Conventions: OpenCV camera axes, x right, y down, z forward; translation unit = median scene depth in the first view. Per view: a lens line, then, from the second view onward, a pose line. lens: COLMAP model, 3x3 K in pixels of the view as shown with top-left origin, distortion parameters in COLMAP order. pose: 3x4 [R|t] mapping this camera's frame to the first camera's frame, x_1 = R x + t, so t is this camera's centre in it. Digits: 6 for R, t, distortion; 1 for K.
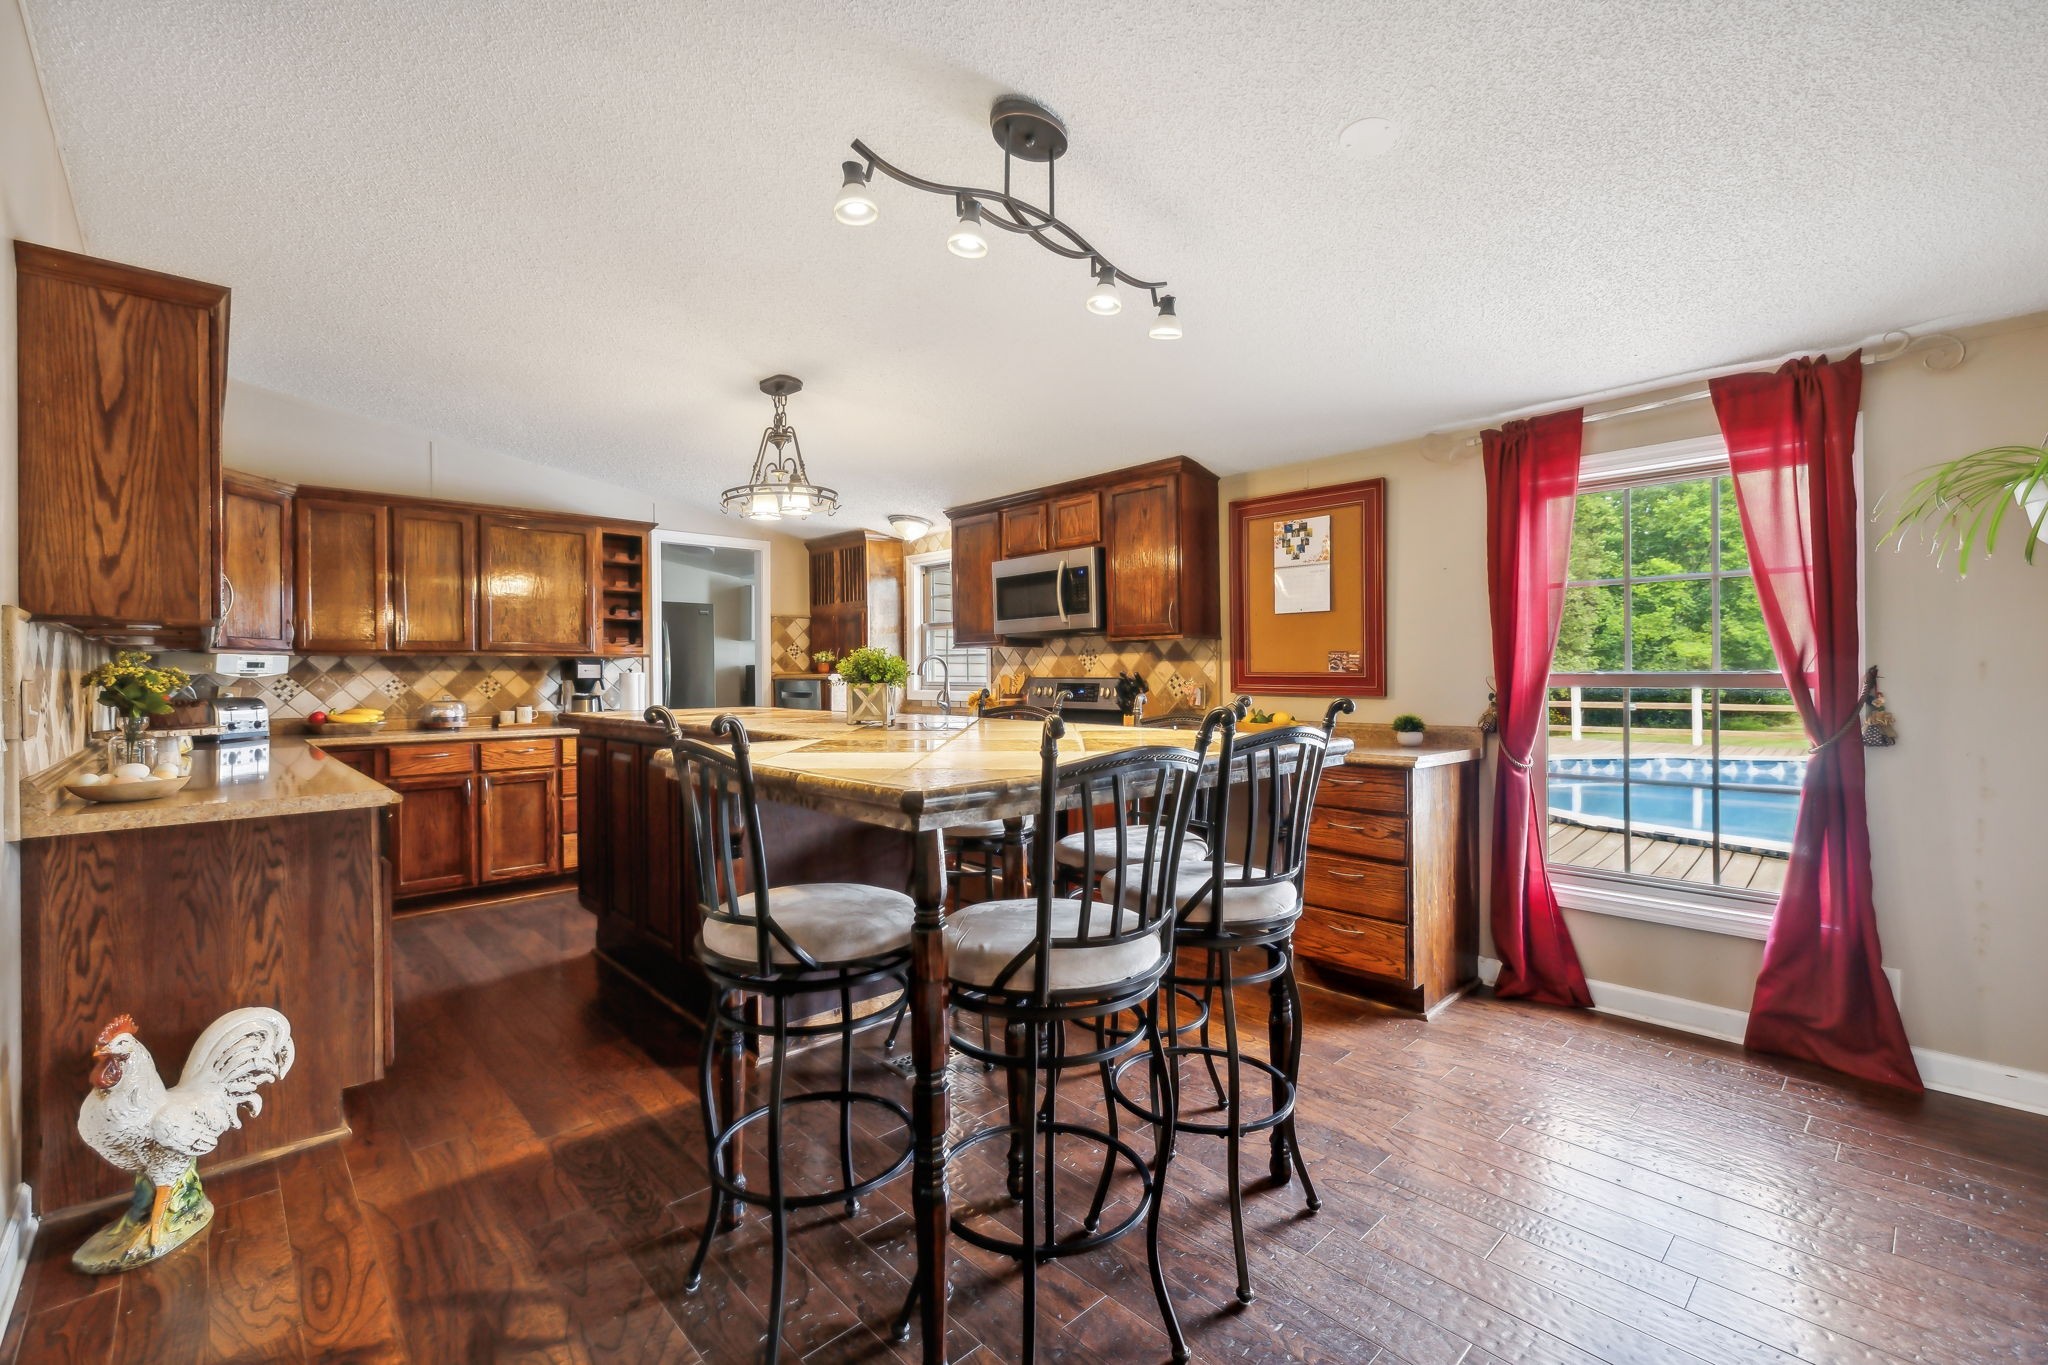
lens RADIAL K [[807.9, 0, 1011.5], [0, 807.9, 679.1], [0, 0, 1]] dist [0.004259, 0.000156]
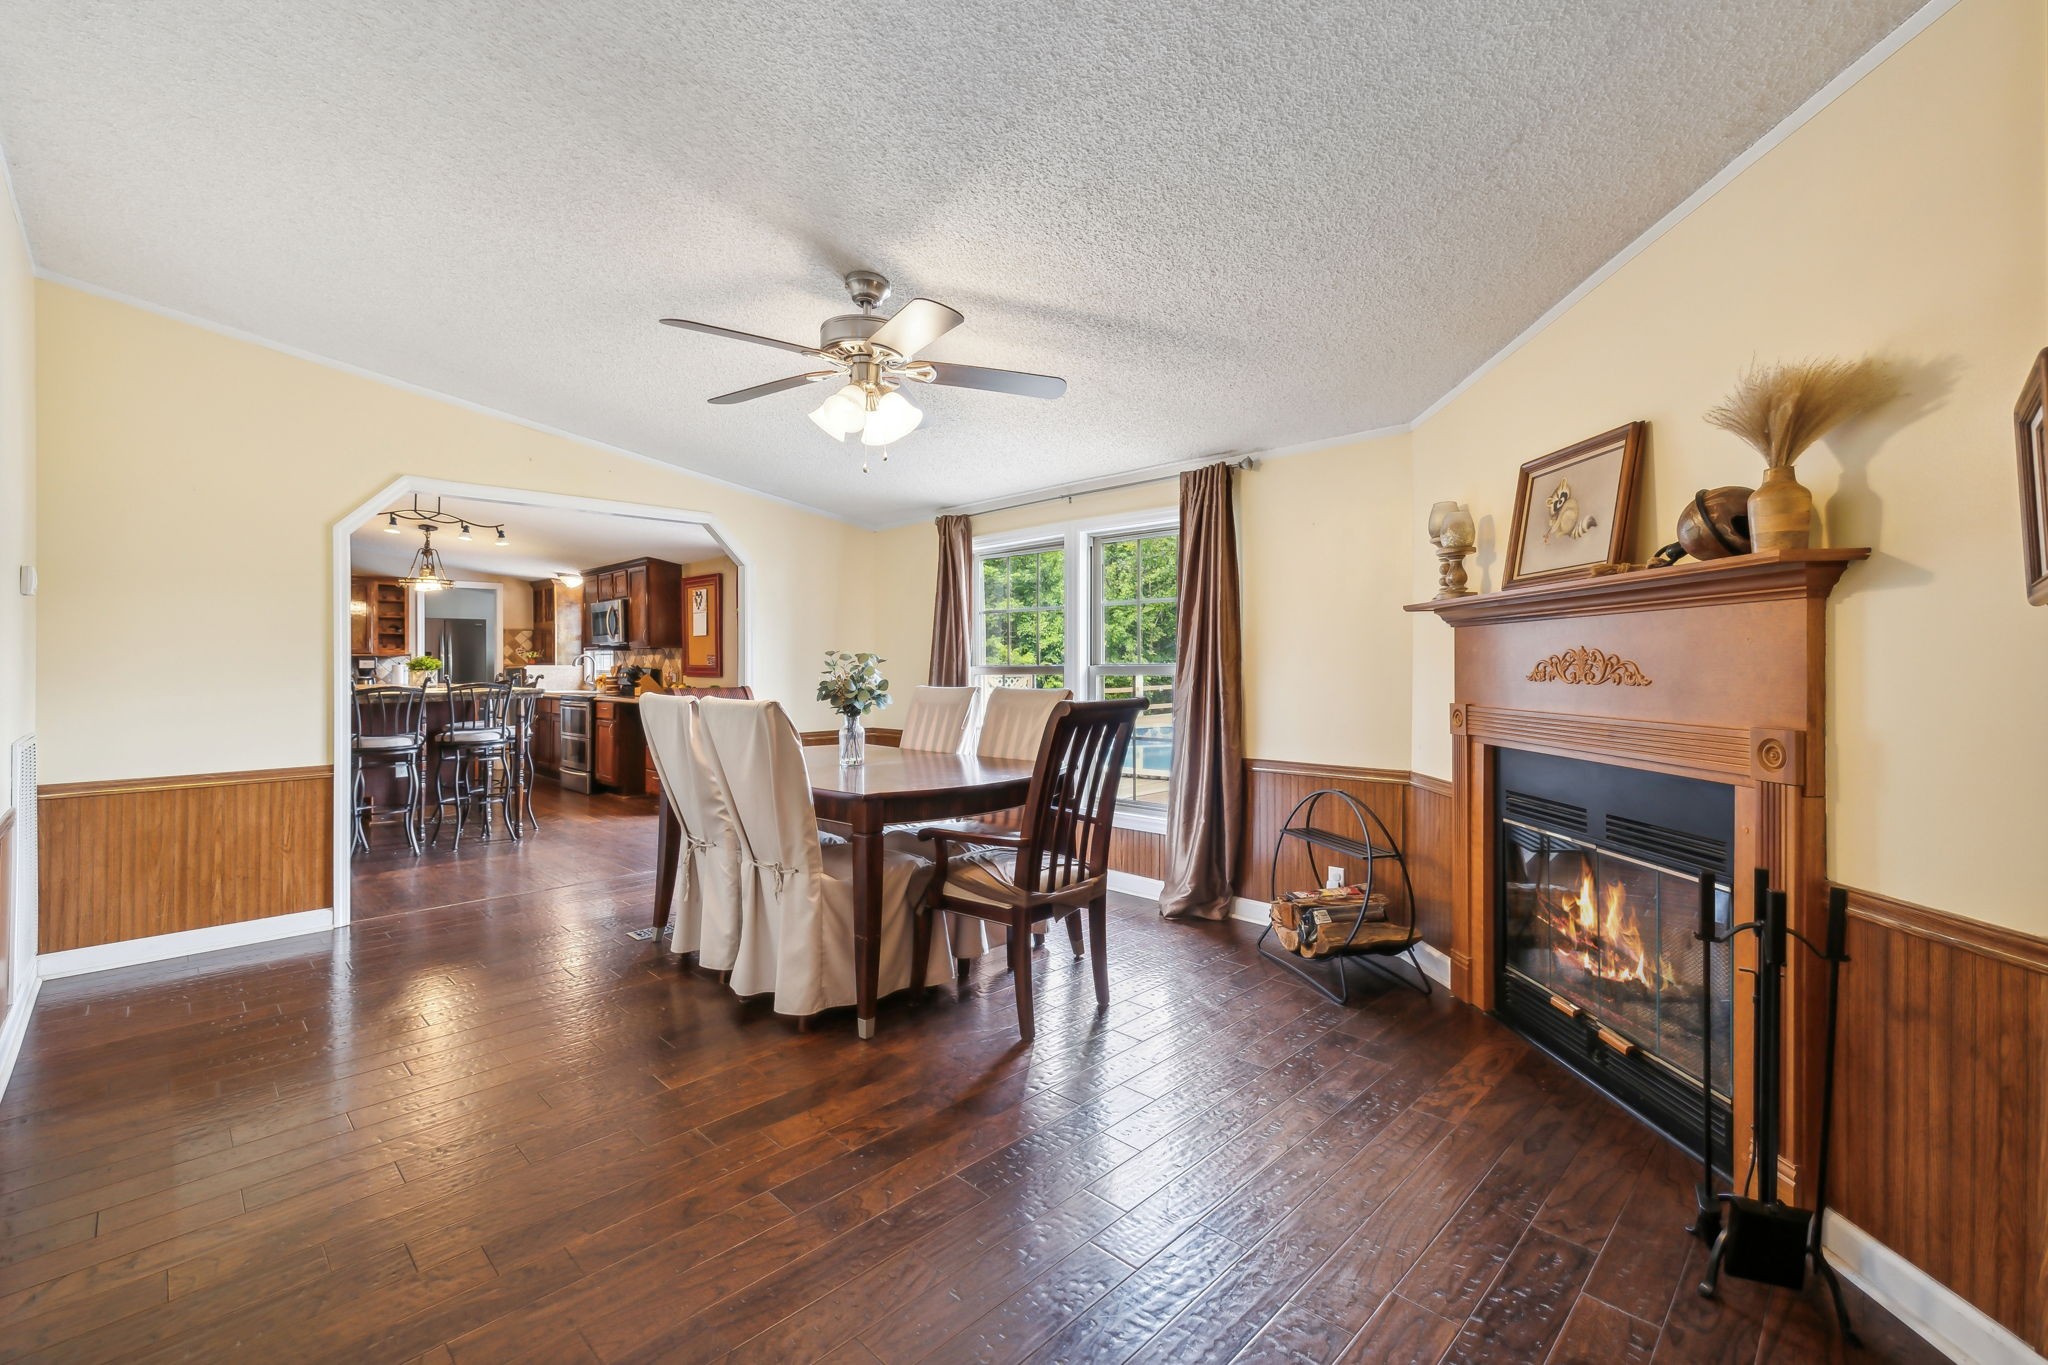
lens RADIAL K [[879.0, 0, 1029.2], [0, 879.0, 672.1], [0, 0, 1]] dist [-0.001923, 0.000343]
pose [[0.999862, 0.001655, 0.016556, 0.829420], [-0.001688, 0.999997, 0.001987, 0.000616], [-0.016552, -0.002015, 0.999861, -0.867423]]
